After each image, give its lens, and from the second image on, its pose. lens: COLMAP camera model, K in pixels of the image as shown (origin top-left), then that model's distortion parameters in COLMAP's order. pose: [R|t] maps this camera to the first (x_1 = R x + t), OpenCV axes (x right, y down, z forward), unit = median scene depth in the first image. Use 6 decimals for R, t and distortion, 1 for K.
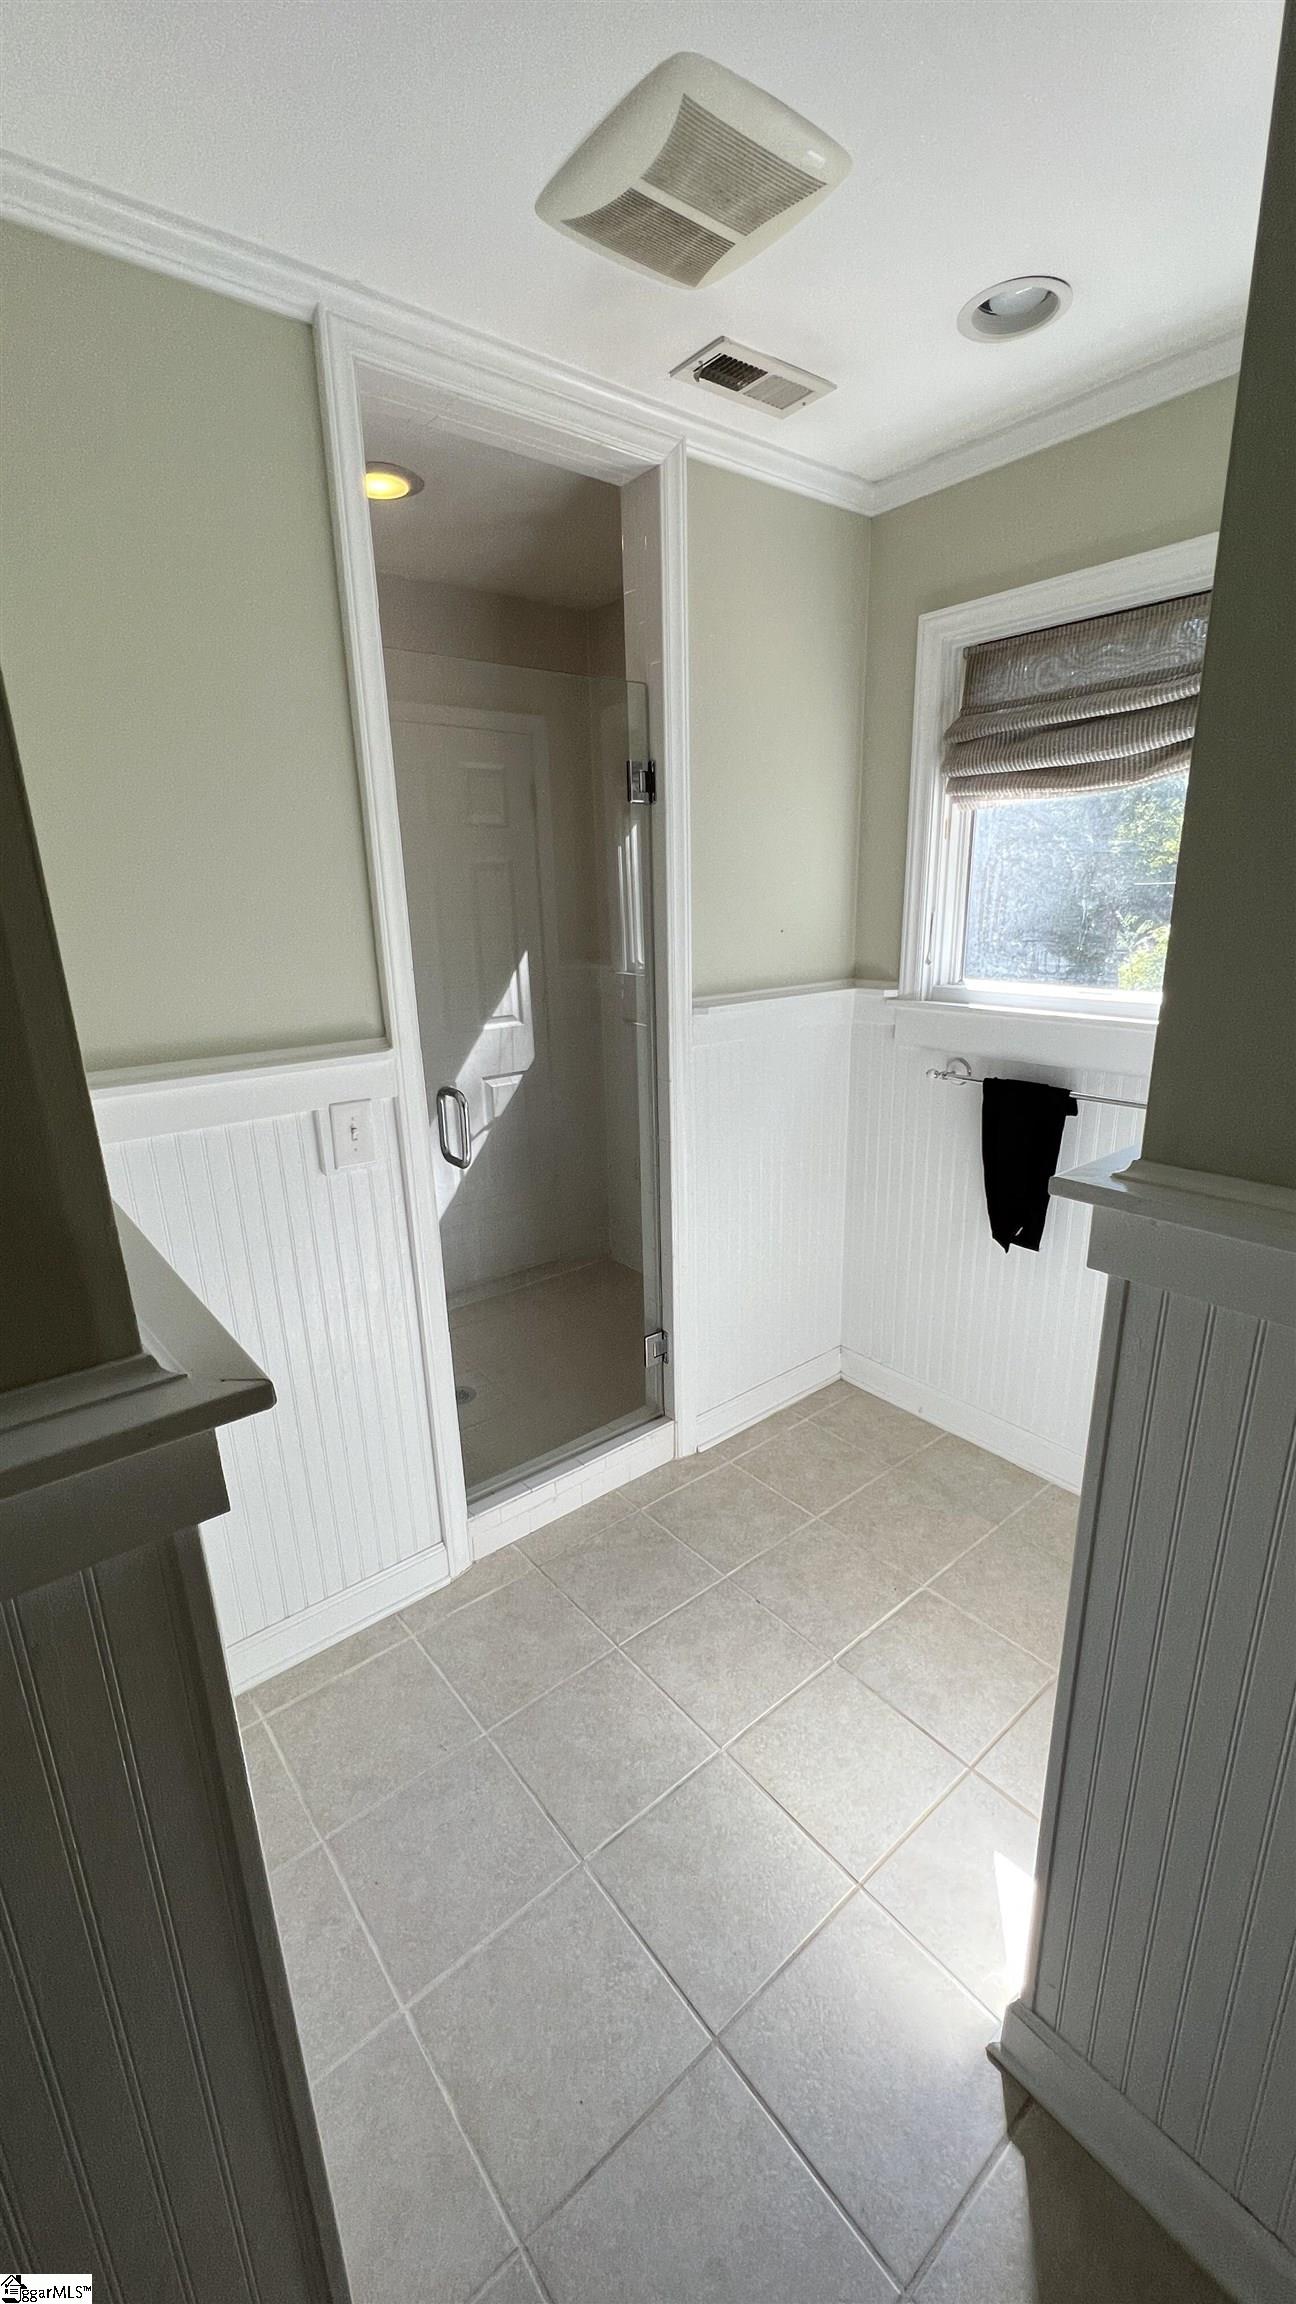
lens RADIAL K [[917.1, 0, 647.0], [0, 917.1, 1154.1], [0, 0, 1]] dist [-0.001197, 0.000940]
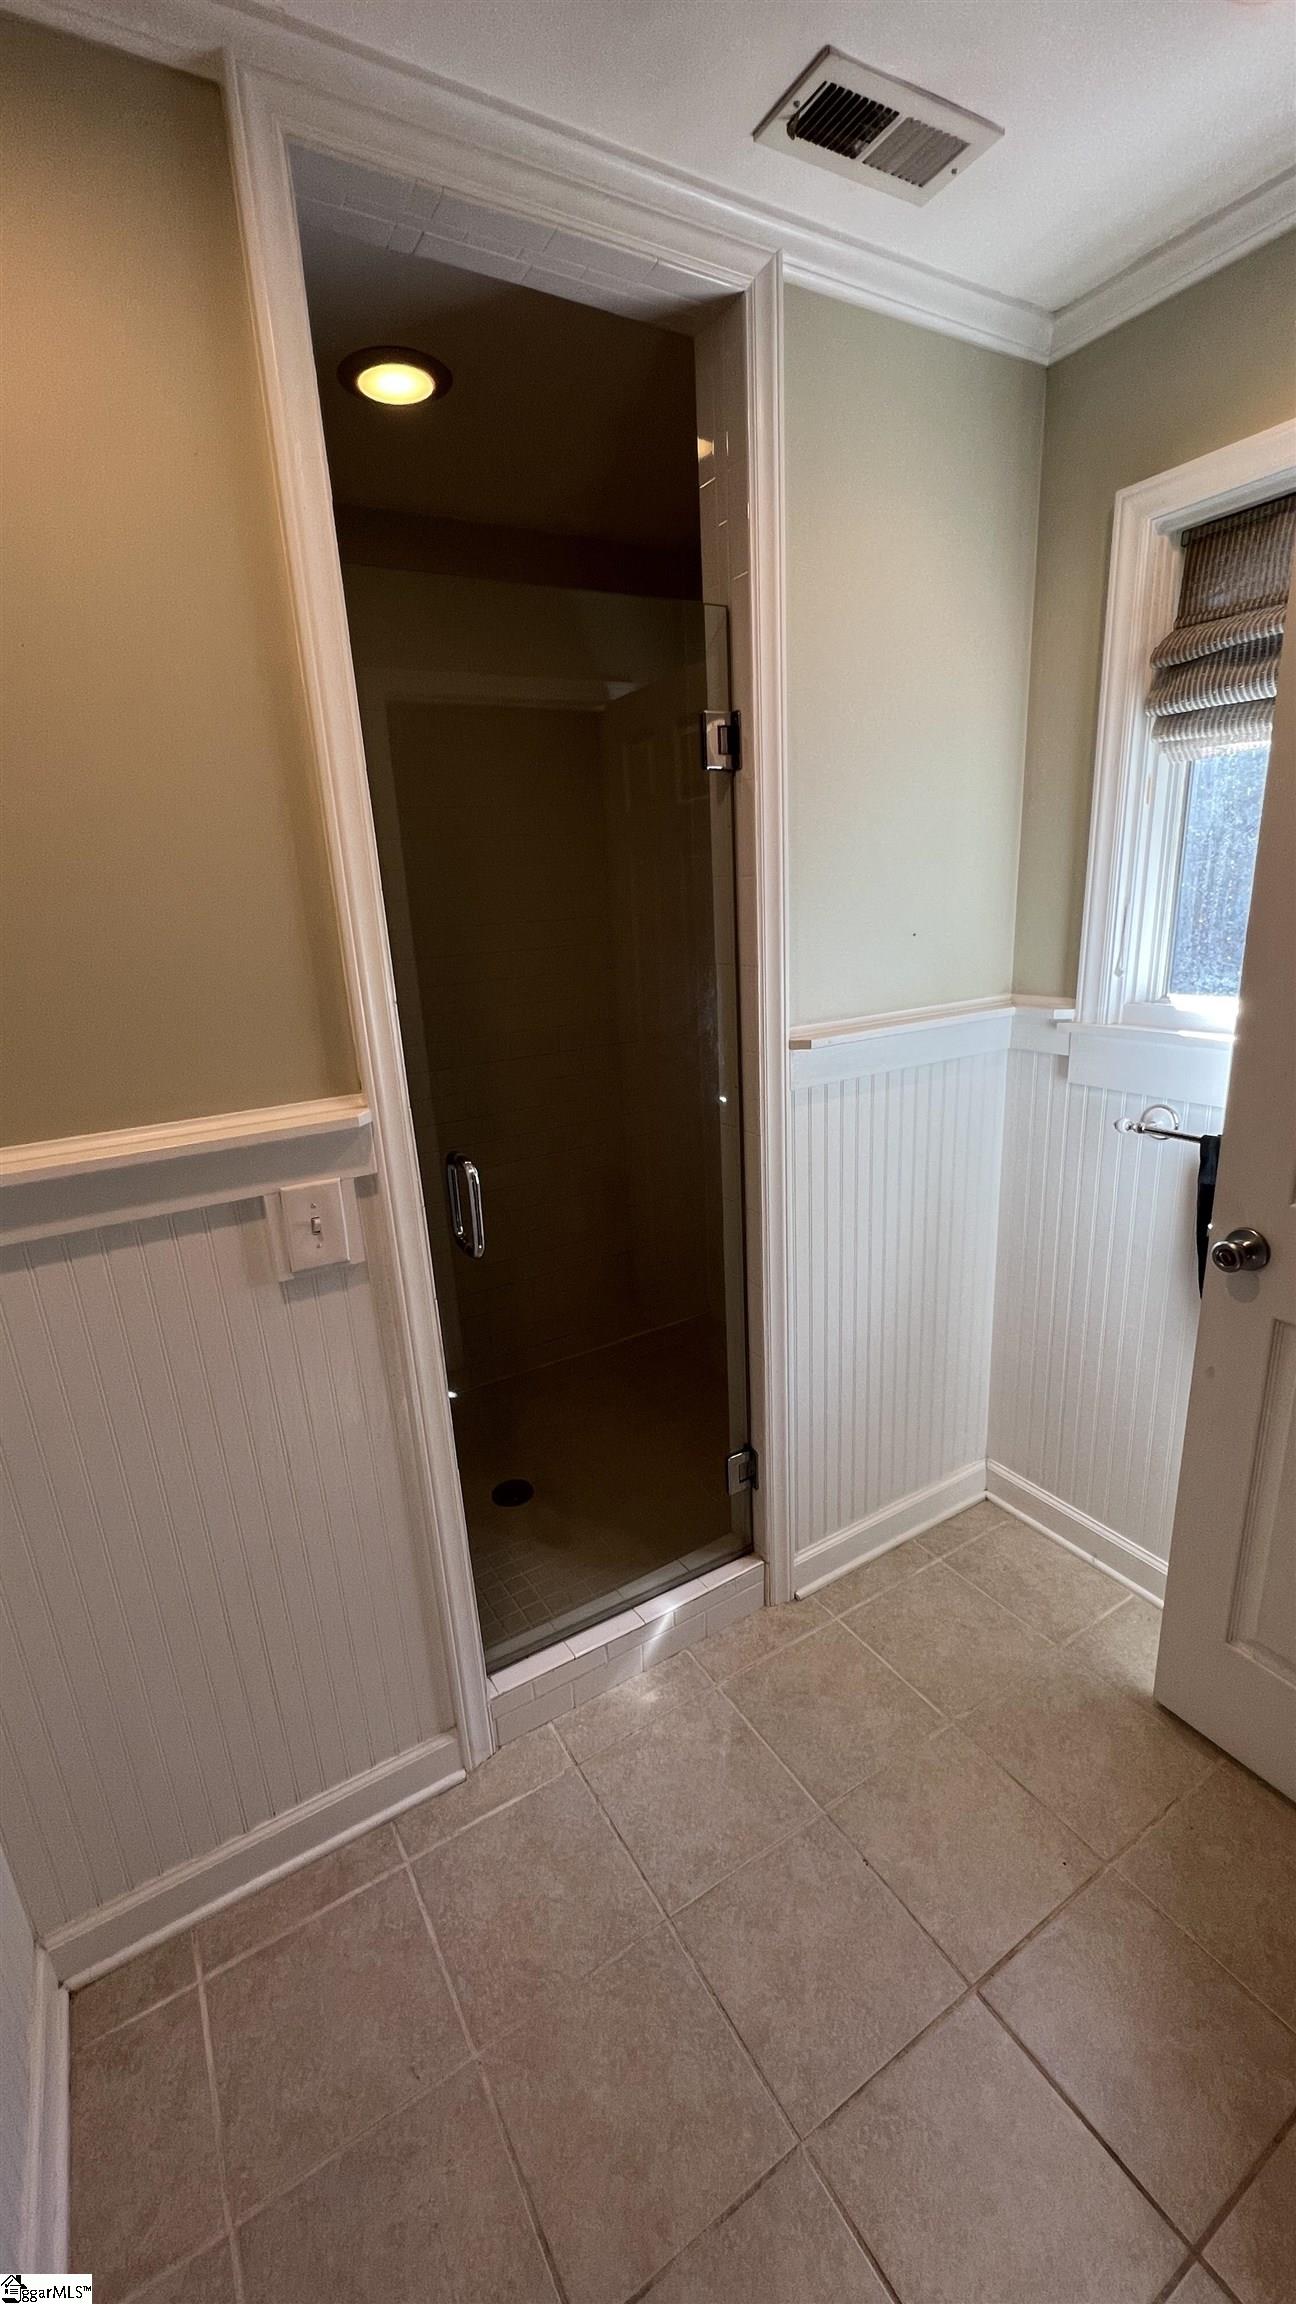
lens RADIAL K [[922.1, 0, 648.2], [0, 922.1, 1153.8], [0, 0, 1]] dist [-0.000952, 0.000390]
pose [[0.990030, 0.012443, -0.140307, 0.043253], [-0.011766, 0.999915, 0.005651, -0.070970], [0.140365, -0.003944, 0.990092, 0.239705]]
